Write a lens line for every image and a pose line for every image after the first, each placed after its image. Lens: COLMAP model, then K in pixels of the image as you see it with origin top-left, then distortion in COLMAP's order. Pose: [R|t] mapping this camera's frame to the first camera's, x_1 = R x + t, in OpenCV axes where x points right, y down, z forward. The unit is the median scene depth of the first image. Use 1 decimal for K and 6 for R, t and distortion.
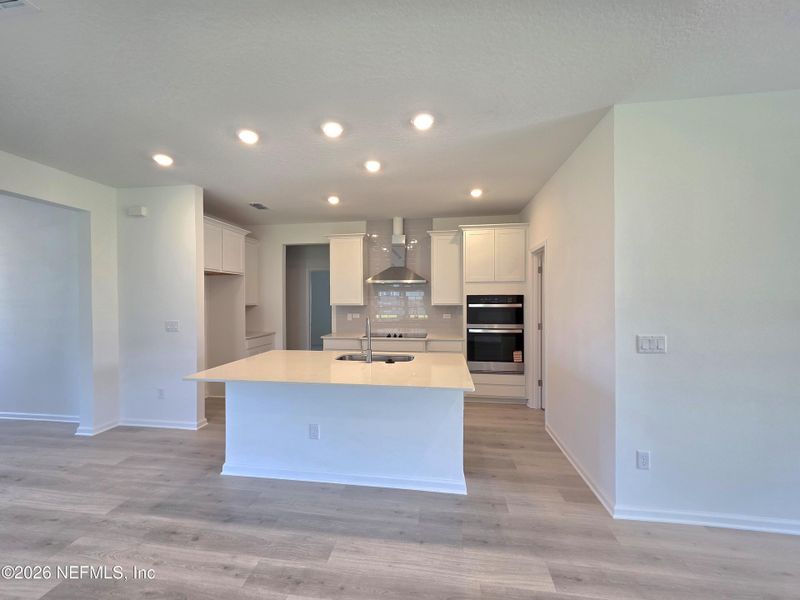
lens RADIAL K [[323.9, 0, 400.0], [0, 323.9, 300.0], [0, 0, 1]] dist [0.001050, 0.000157]
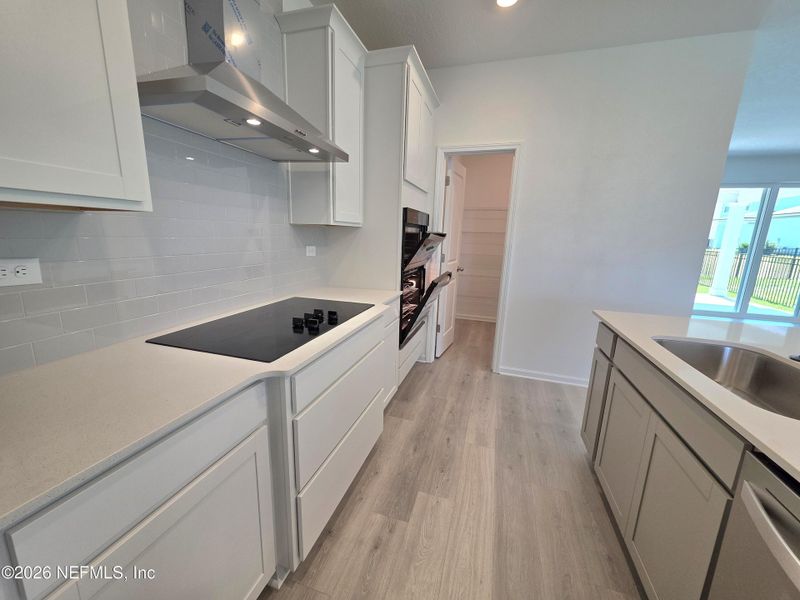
lens RADIAL K [[323.9, 0, 400.0], [0, 323.9, 300.0], [0, 0, 1]] dist [0.001050, 0.000157]
pose [[0.145403, -0.189541, 0.971047, -0.342766], [-0.035803, 0.979827, 0.196616, 0.029900], [-0.988724, -0.063355, 0.135684, 0.967774]]
